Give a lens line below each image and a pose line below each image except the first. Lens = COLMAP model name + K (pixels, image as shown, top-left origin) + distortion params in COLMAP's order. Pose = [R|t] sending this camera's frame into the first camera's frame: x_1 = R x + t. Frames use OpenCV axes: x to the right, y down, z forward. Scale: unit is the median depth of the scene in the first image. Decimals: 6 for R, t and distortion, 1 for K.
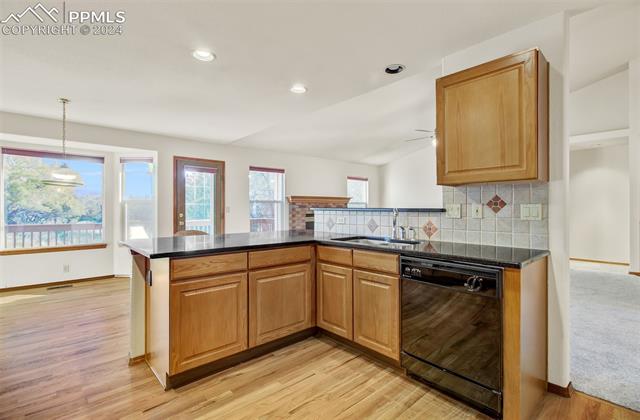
lens RADIAL K [[305.1, 0, 318.7], [0, 305.1, 206.1], [0, 0, 1]] dist [-0.001236, -0.000495]
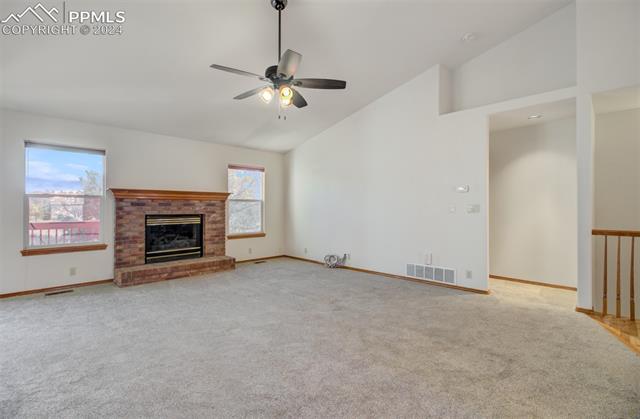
lens RADIAL K [[303.7, 0, 321.5], [0, 303.7, 203.8], [0, 0, 1]] dist [-0.002057, 0.000658]
pose [[0.998231, 0.003714, 0.059344, 0.327895], [-0.003359, 0.999976, -0.006084, 0.003507], [-0.059365, 0.005874, 0.998219, 0.289946]]
